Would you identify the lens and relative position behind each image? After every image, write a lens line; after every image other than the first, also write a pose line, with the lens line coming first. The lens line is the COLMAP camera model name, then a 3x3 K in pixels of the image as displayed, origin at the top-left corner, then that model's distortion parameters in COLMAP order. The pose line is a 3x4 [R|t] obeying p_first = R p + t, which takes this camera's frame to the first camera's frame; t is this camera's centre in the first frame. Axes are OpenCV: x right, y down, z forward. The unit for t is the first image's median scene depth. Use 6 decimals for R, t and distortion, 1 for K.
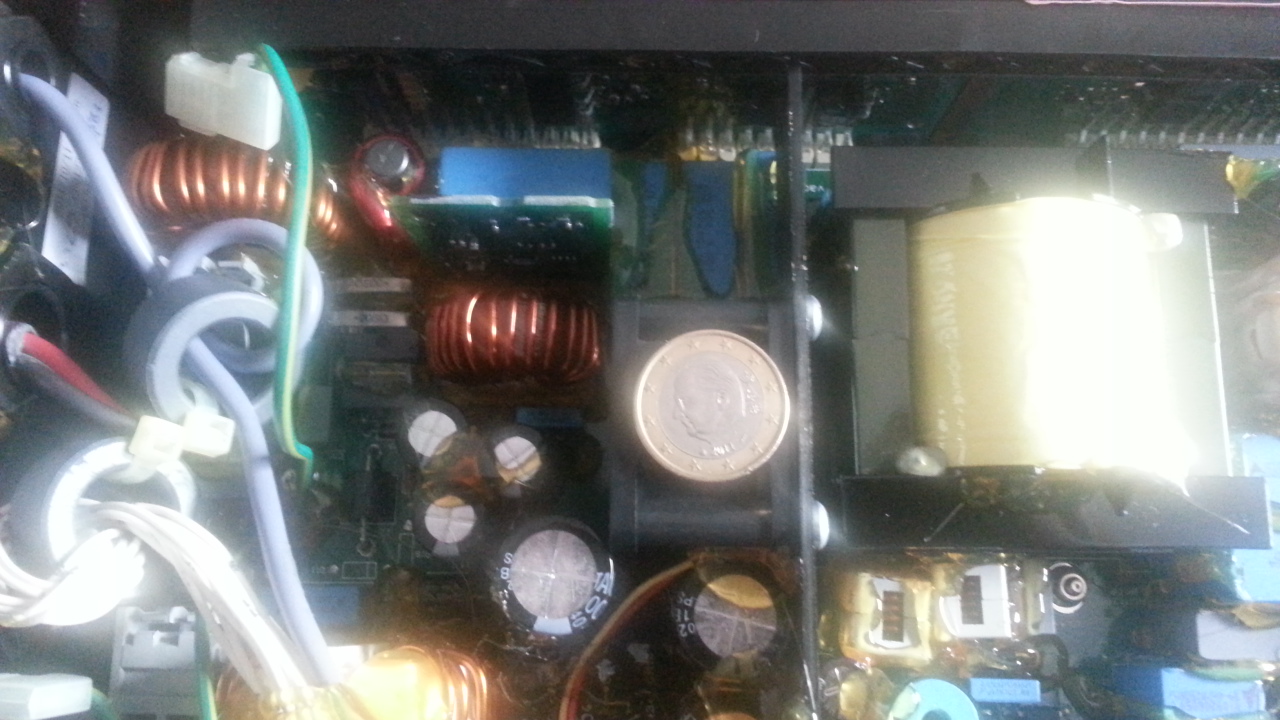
lens RADIAL K [[1036.7, 0, 643.7], [0, 1036.7, 352.6], [0, 0, 1]] dist [0.083382, -0.169440]
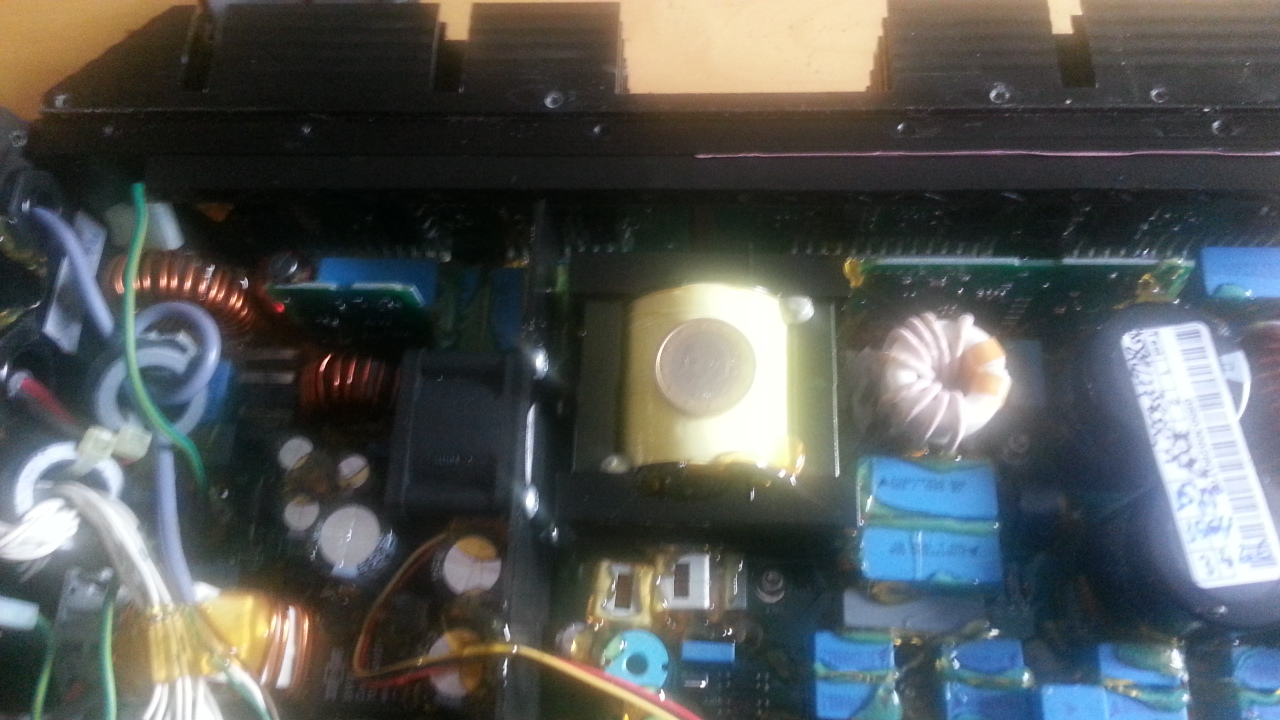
lens RADIAL K [[1036.7, 0, 643.7], [0, 1036.7, 352.6], [0, 0, 1]] dist [0.083382, -0.169440]
pose [[0.997801, 0.000666, -0.066278, 0.374184], [-0.010826, 0.988159, -0.153050, 0.160626], [0.065391, 0.153431, 0.985993, -0.396773]]
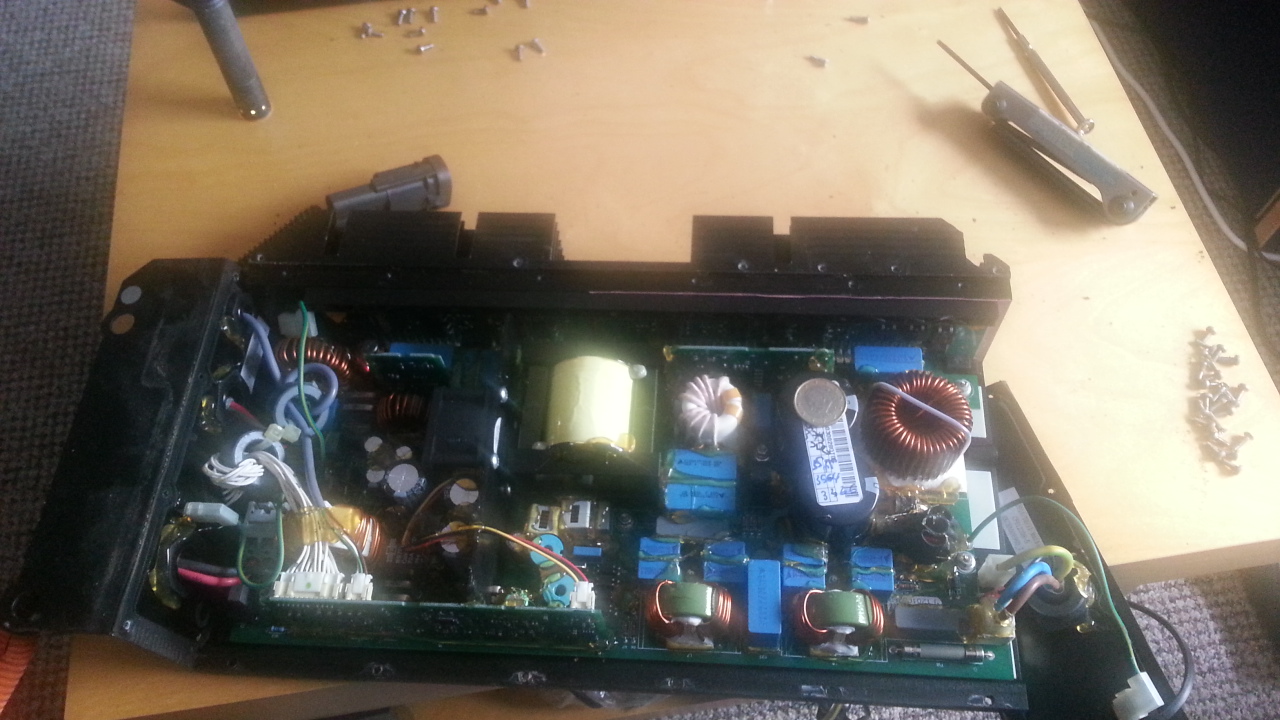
lens RADIAL K [[1036.7, 0, 643.7], [0, 1036.7, 352.6], [0, 0, 1]] dist [0.083382, -0.169440]
pose [[0.997173, 0.013049, -0.073995, 0.701467], [-0.033515, 0.958651, -0.282603, 0.602808], [0.067248, 0.284285, 0.956379, -1.612303]]
